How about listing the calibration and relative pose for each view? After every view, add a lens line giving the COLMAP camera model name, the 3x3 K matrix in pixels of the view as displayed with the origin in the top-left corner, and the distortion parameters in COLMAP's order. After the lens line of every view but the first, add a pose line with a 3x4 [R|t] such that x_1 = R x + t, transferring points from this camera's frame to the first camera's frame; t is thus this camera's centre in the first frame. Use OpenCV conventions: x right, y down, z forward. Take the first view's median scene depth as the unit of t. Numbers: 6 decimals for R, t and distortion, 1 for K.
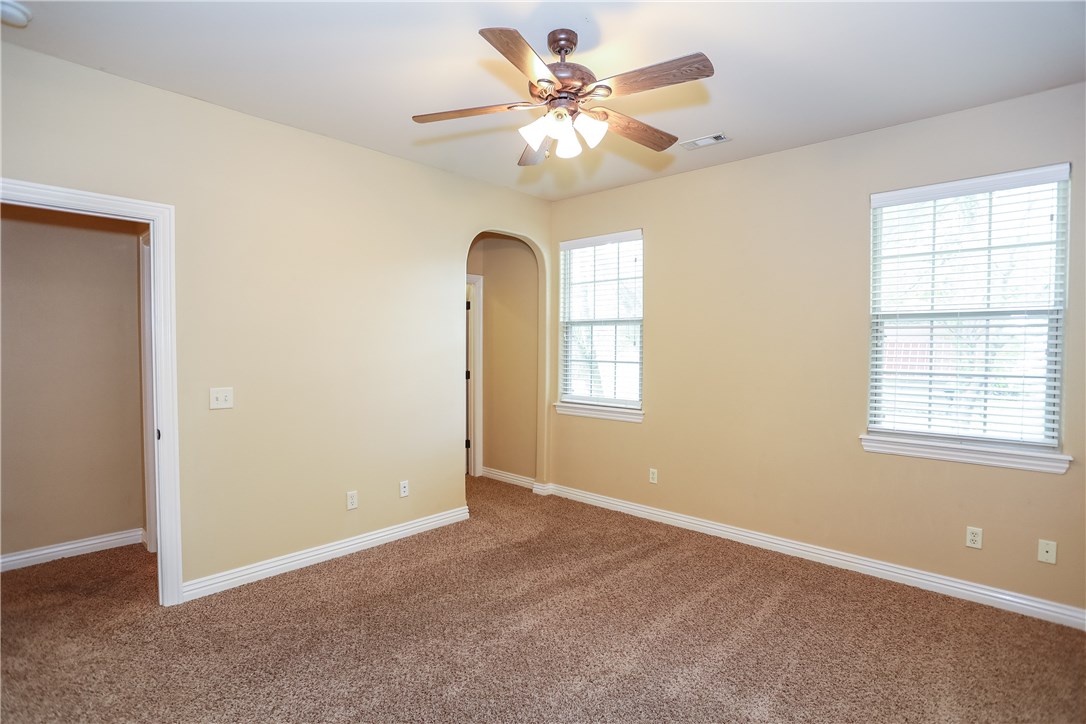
lens RADIAL K [[528.6, 0, 543.0], [0, 528.6, 362.0], [0, 0, 1]] dist [-0.075308, 0.031179]
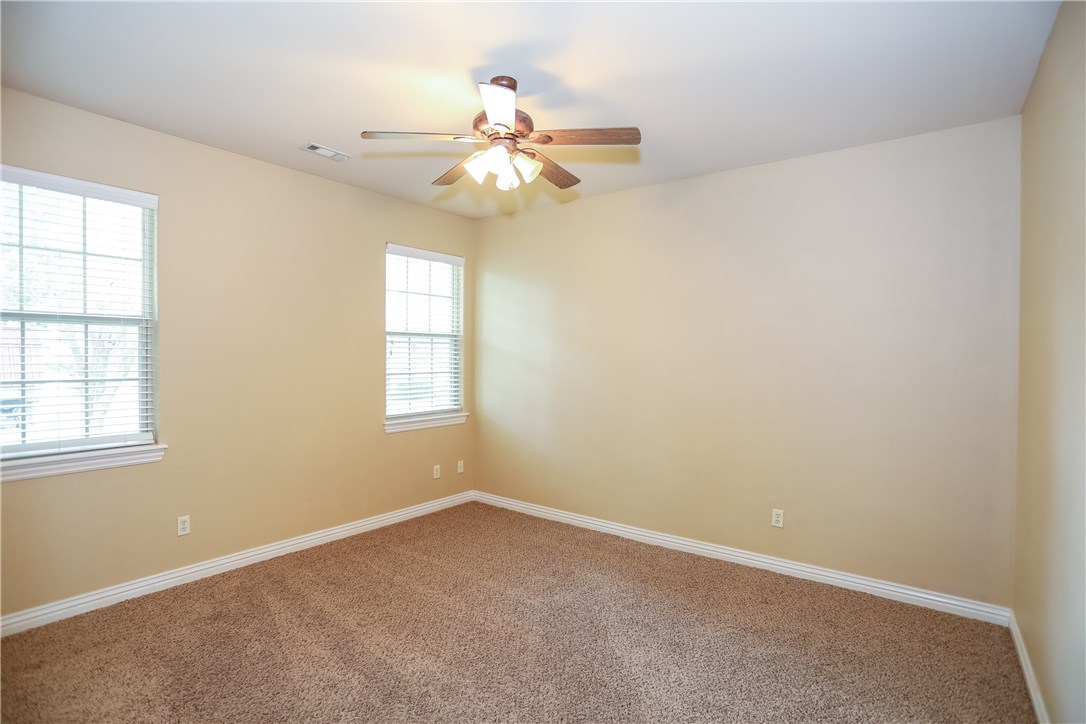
lens RADIAL K [[533.0, 0, 543.0], [0, 533.0, 362.0], [0, 0, 1]] dist [-0.059744, 0.025876]
pose [[-0.093168, -0.018610, 0.995476, -0.743626], [0.025379, 0.999456, 0.021060, -0.029916], [-0.995327, 0.027226, -0.092645, 0.687486]]
